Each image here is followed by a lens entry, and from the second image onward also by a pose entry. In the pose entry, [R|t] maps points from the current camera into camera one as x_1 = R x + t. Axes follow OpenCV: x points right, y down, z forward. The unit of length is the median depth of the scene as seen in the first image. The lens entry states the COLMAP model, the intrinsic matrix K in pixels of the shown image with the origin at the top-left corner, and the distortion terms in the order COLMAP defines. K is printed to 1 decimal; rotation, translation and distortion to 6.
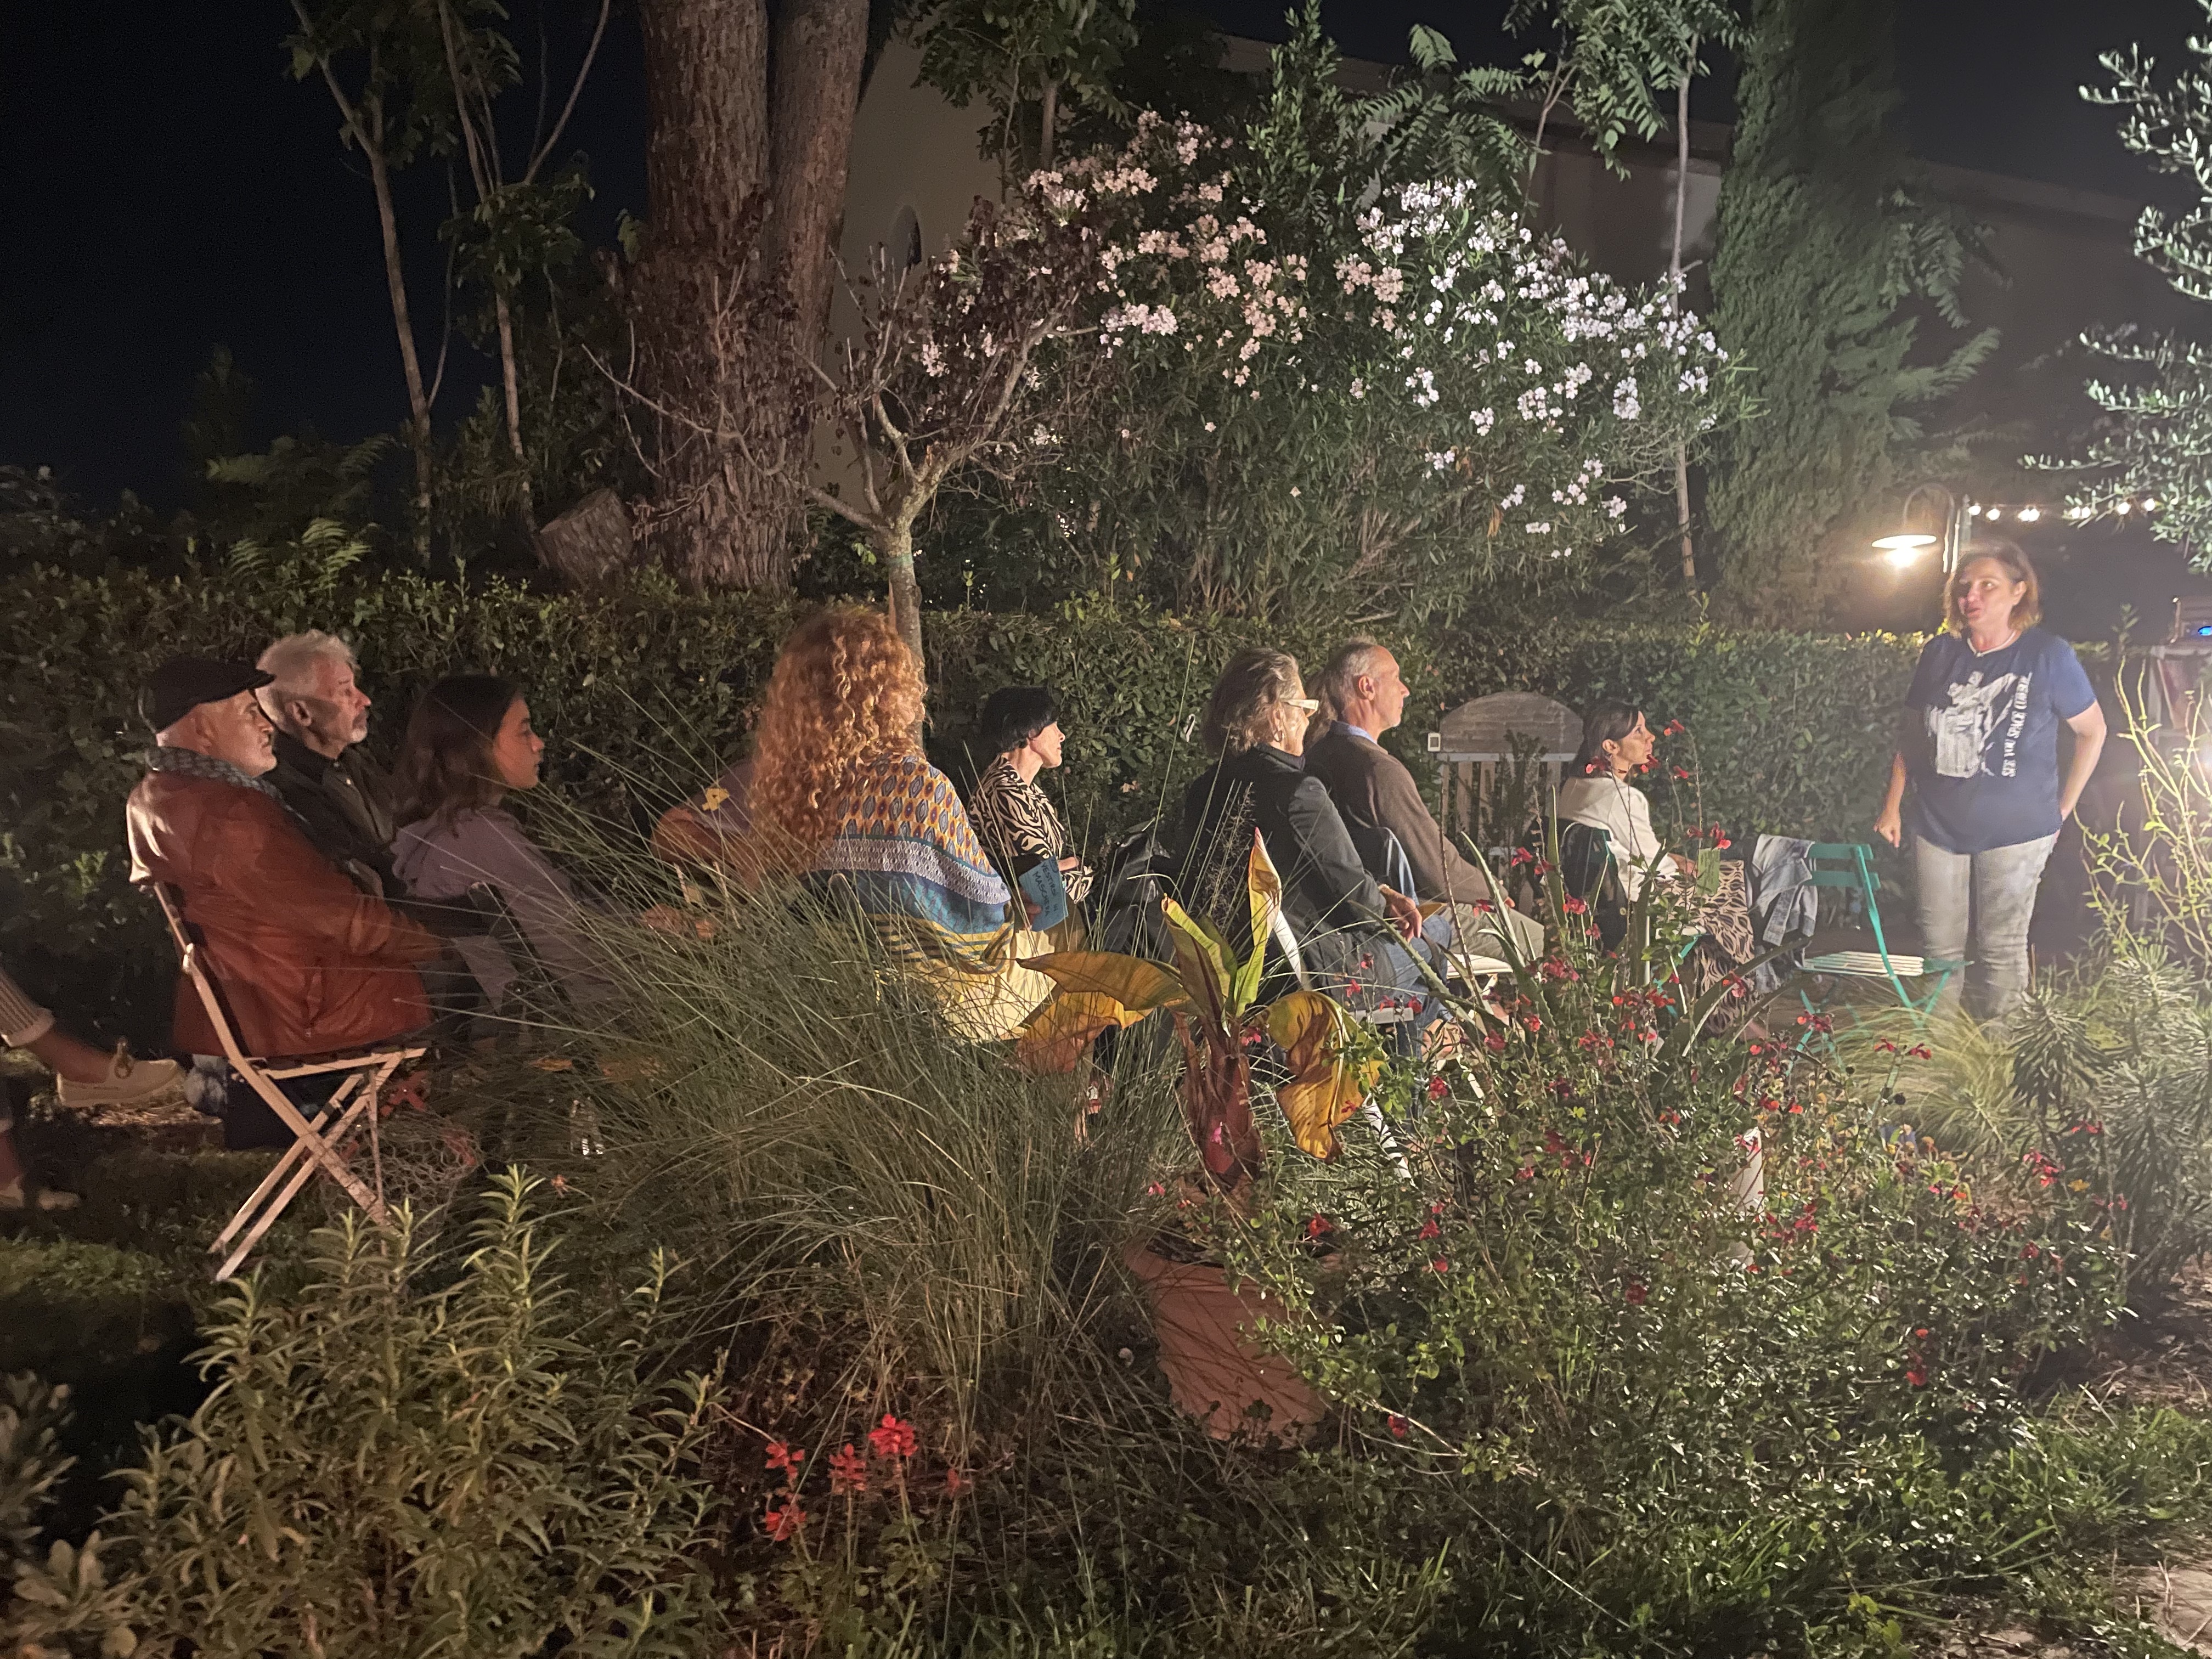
lens RADIAL K [[1657.9, 0, 1109.8], [0, 1657.9, 824.2], [0, 0, 1]] dist [0.088929, -0.120718]
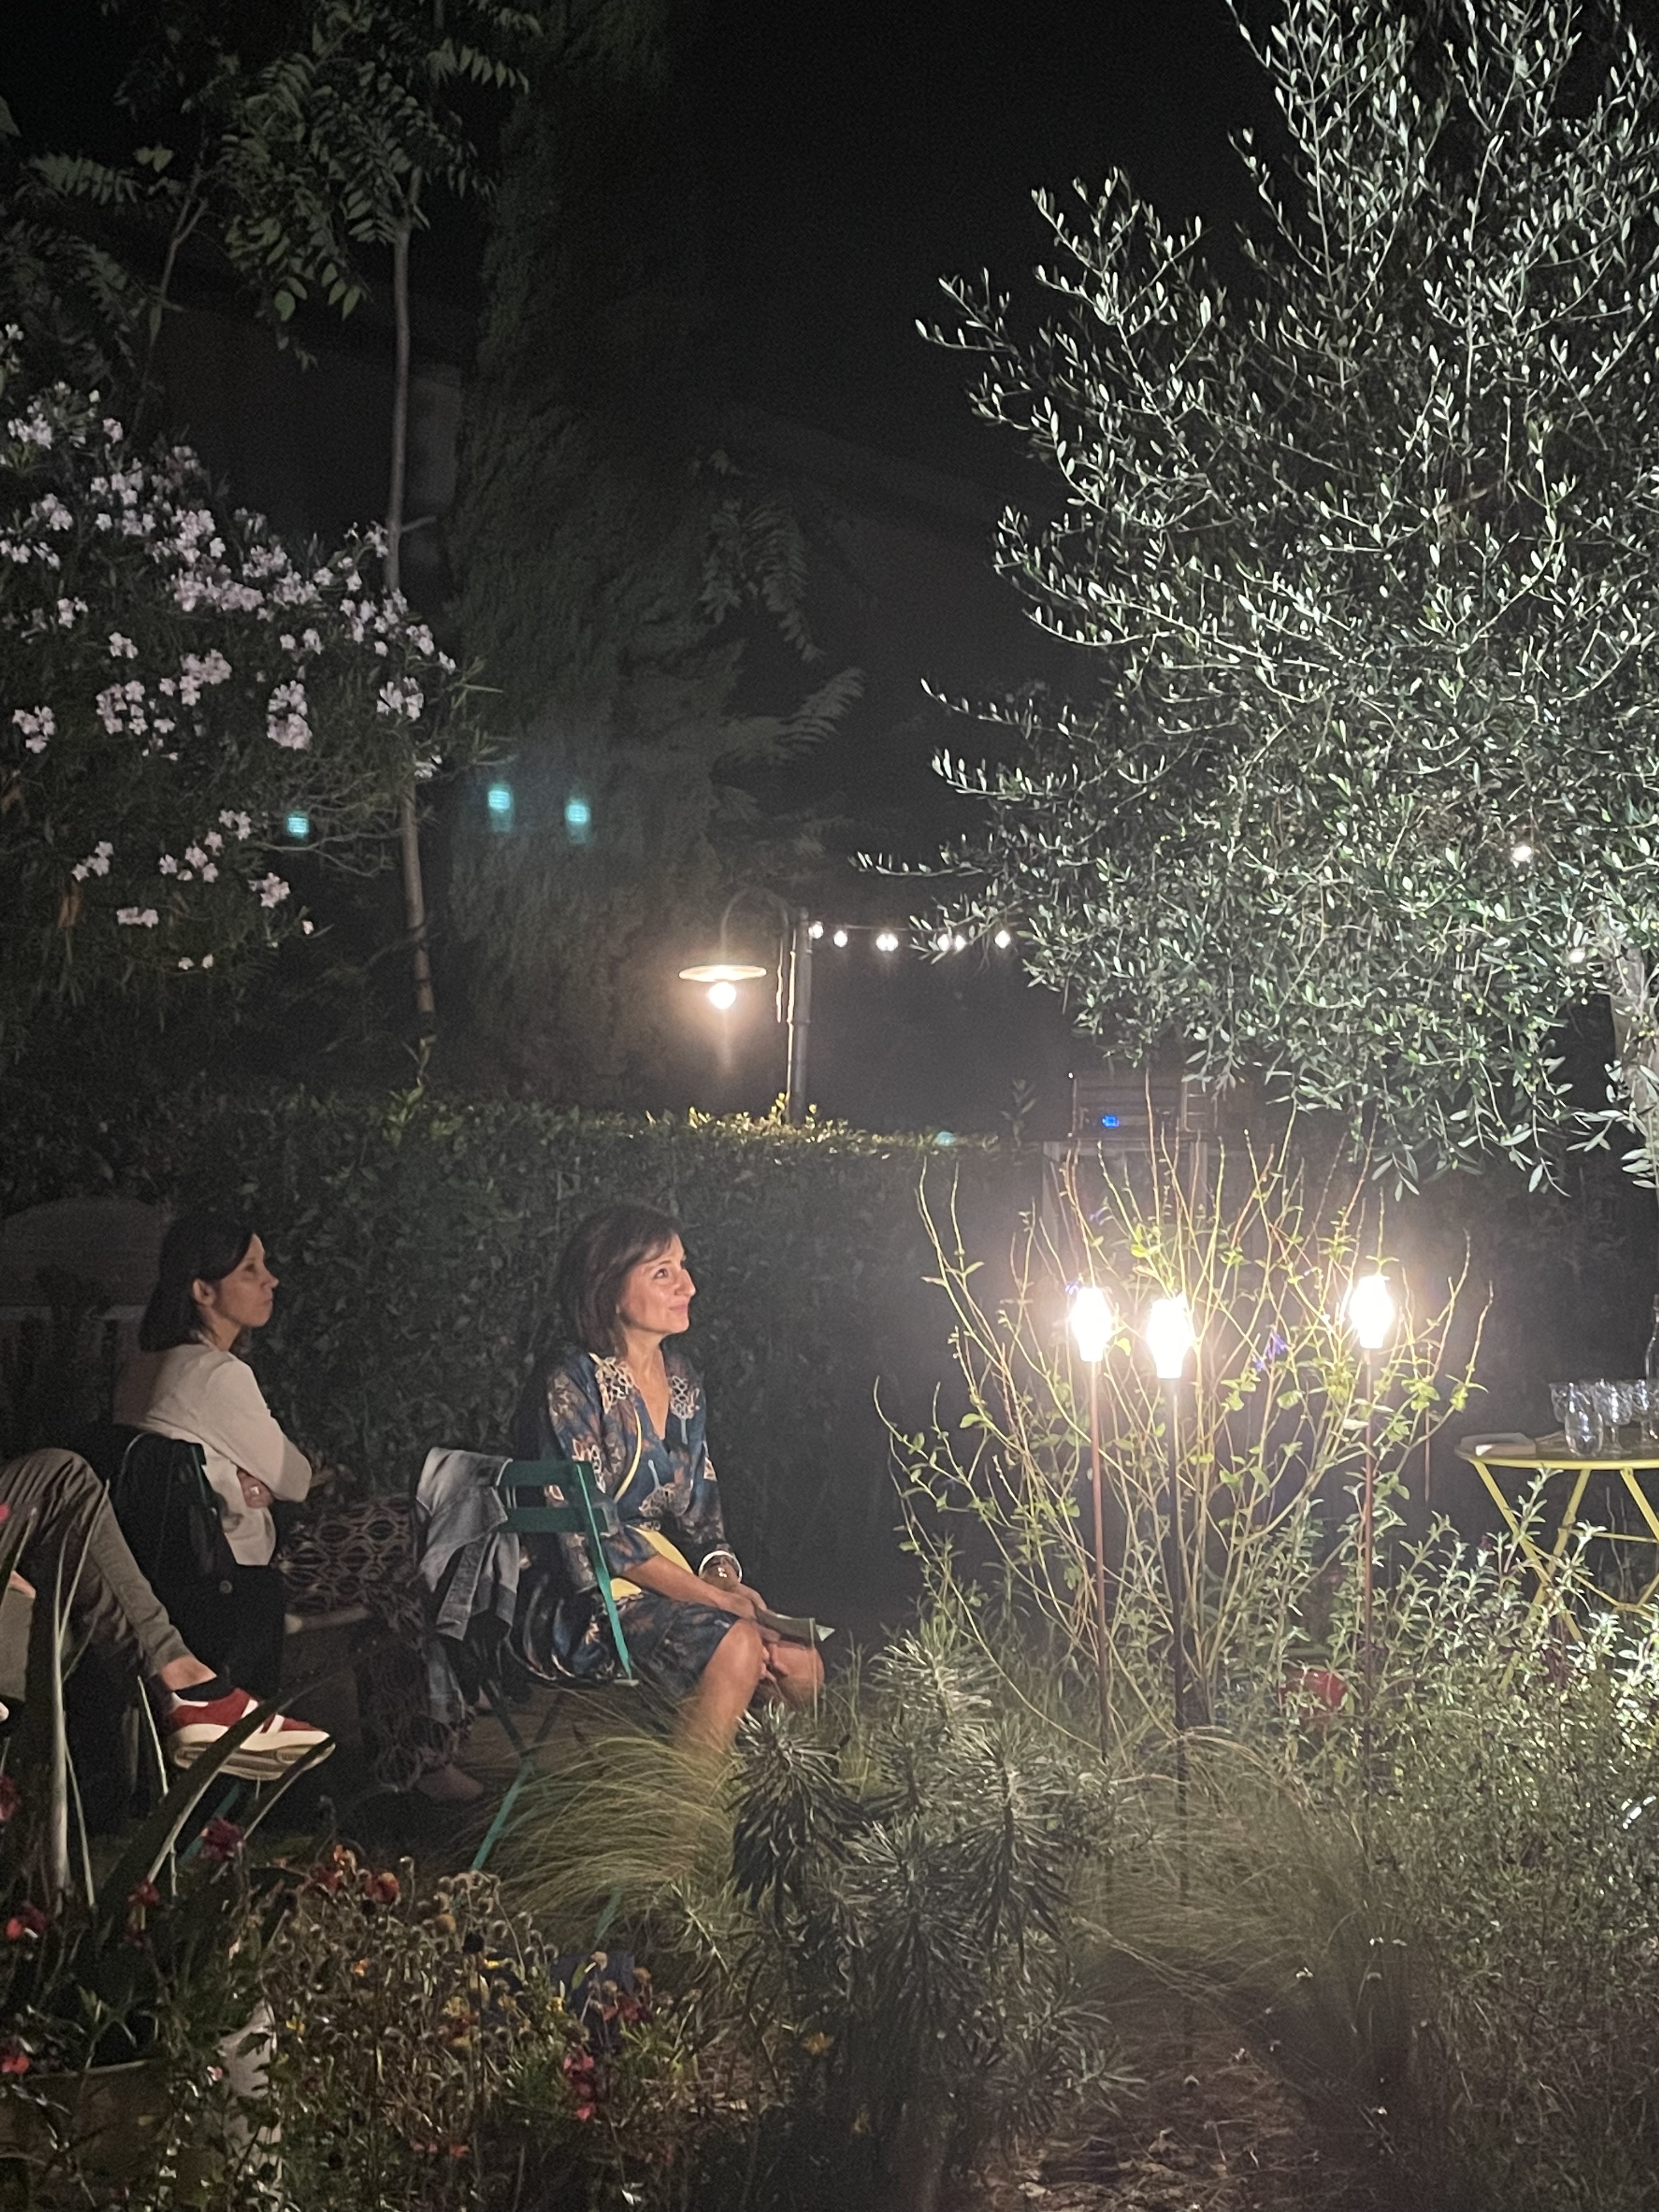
lens RADIAL K [[2816.8, 0, 832.4], [0, 2816.8, 1068.5], [0, 0, 1]] dist [0.125479, -0.258136]
pose [[0.899784, 0.030655, 0.435257, 0.044274], [0.023068, 0.992792, -0.117611, -0.003293], [-0.435725, 0.115865, 0.892591, 0.019136]]
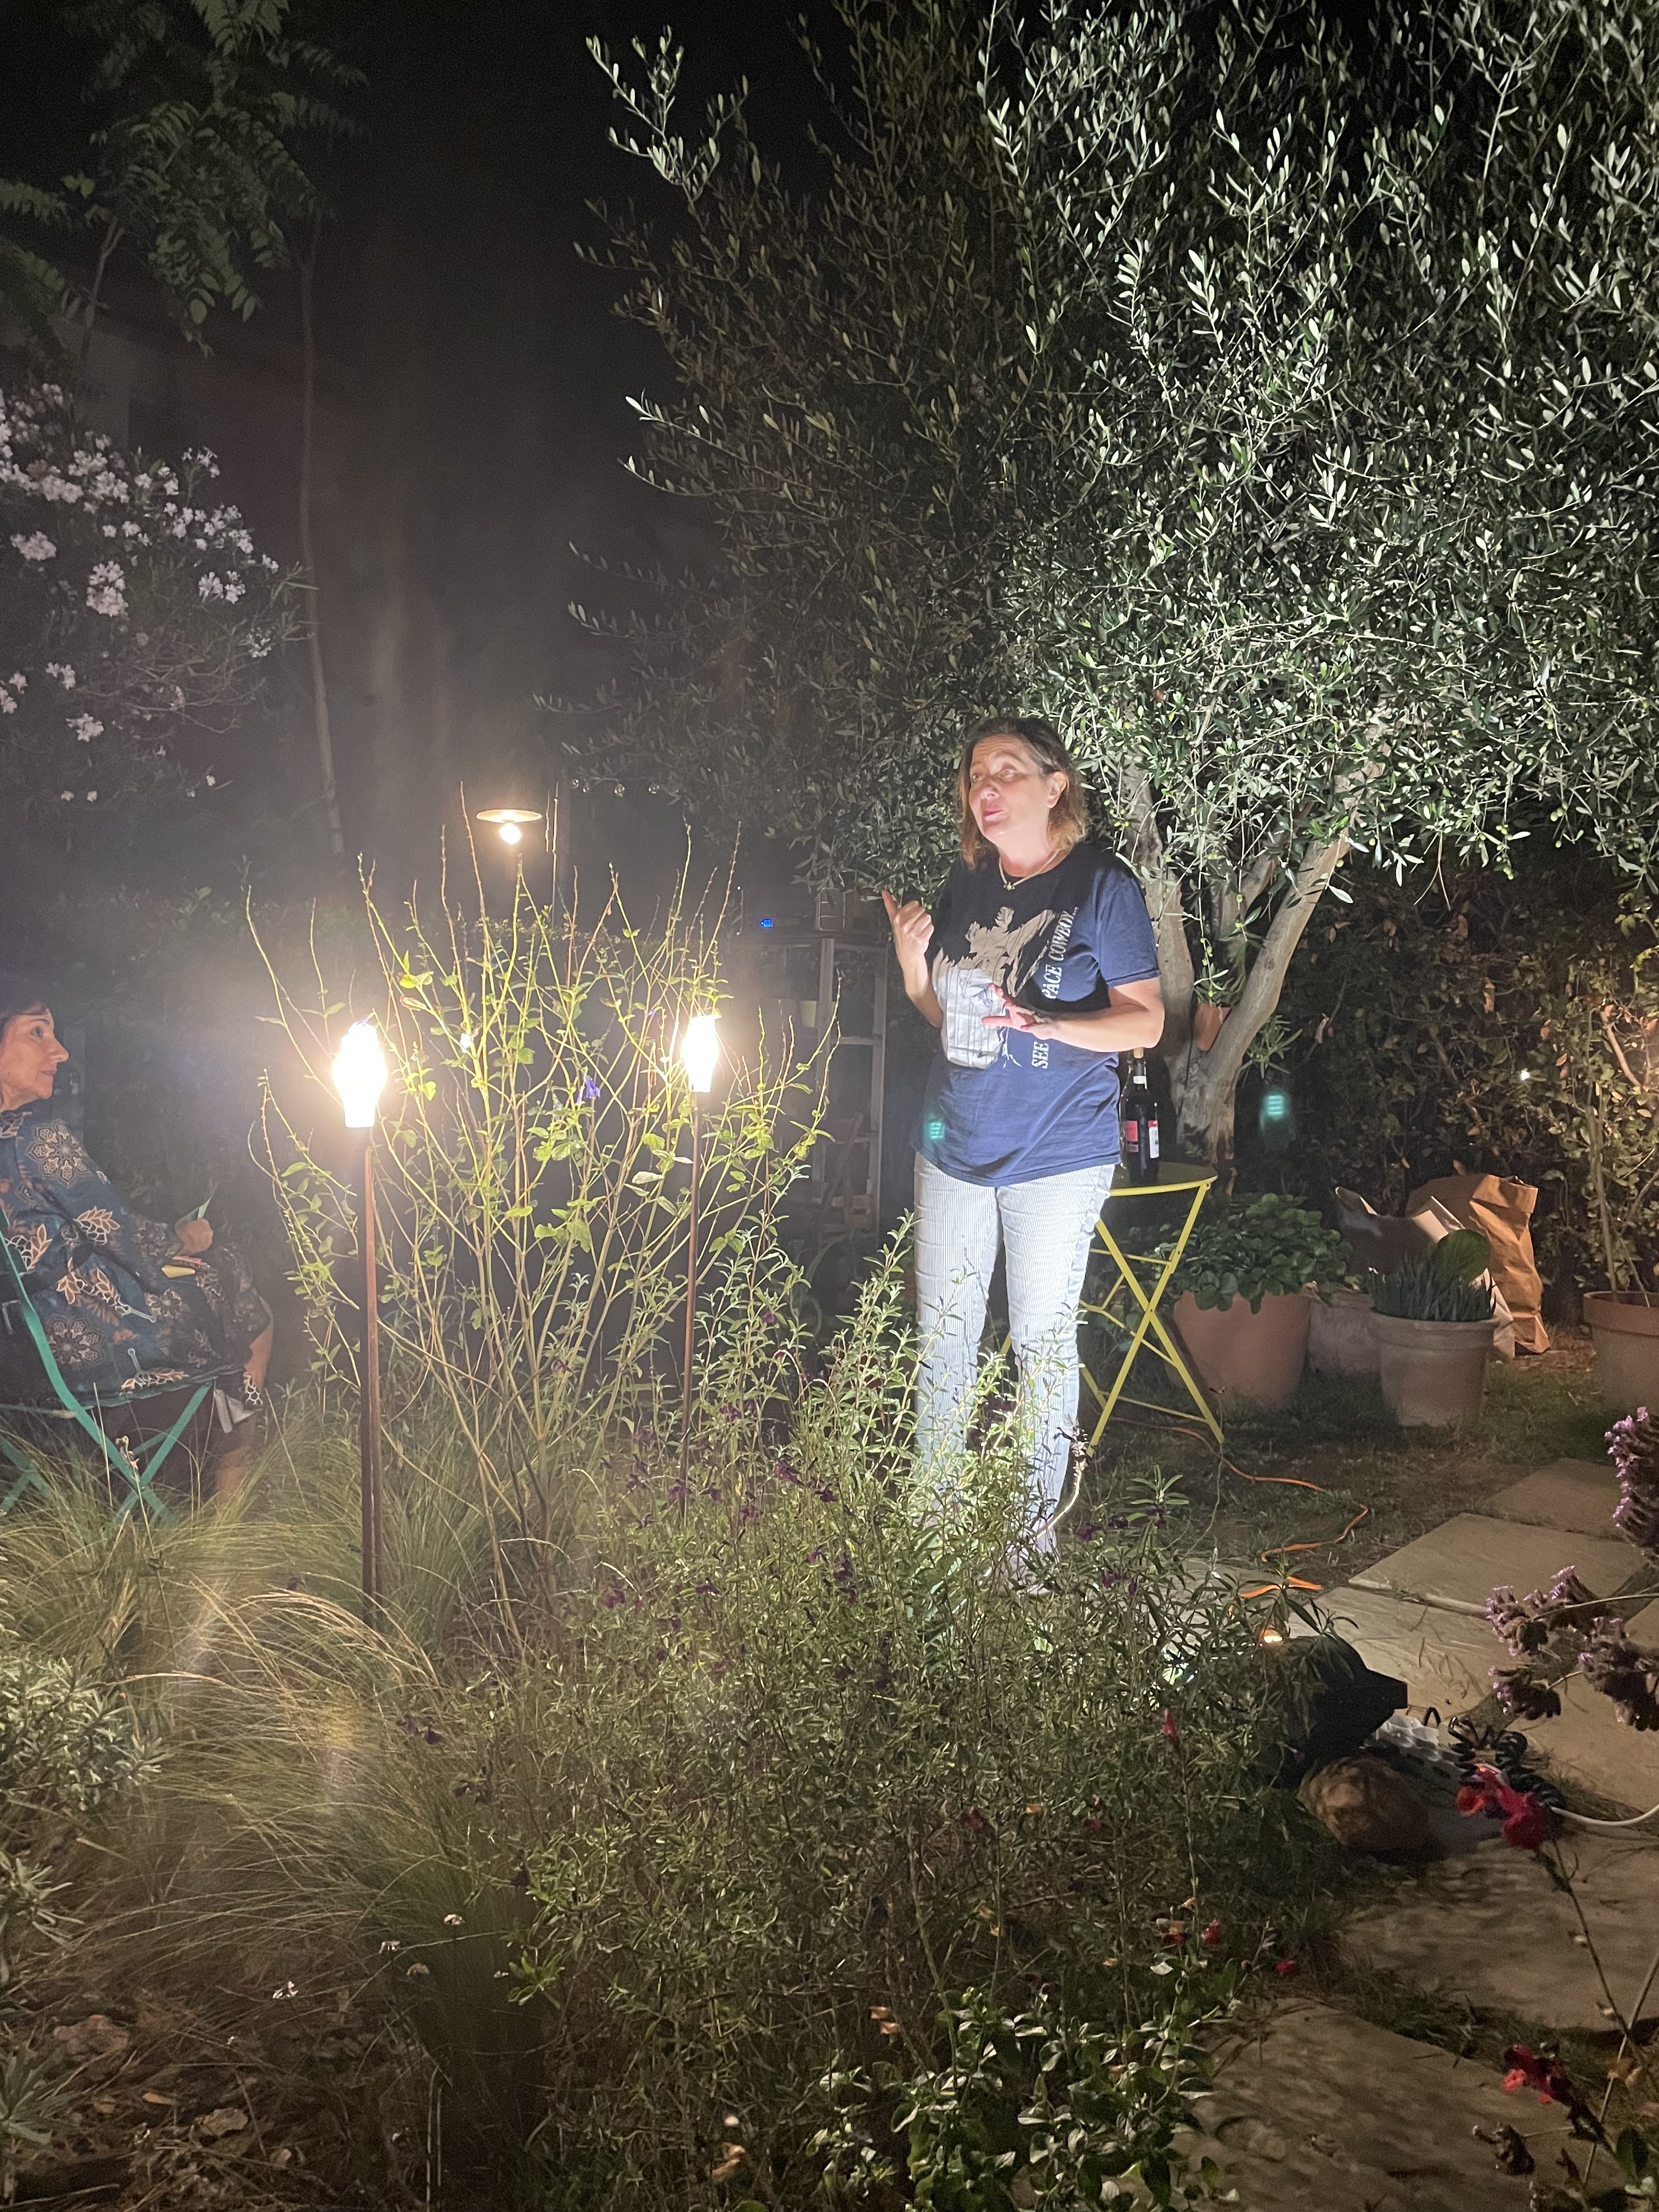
lens RADIAL K [[1685.8, 0, 810.9], [0, 1685.8, 1089.6], [0, 0, 1]] dist [0.085315, -0.111169]
pose [[0.887664, -0.006706, 0.460443, 0.234058], [0.018845, 0.999585, -0.021771, -0.005098], [-0.460106, 0.028003, 0.887422, 0.175290]]
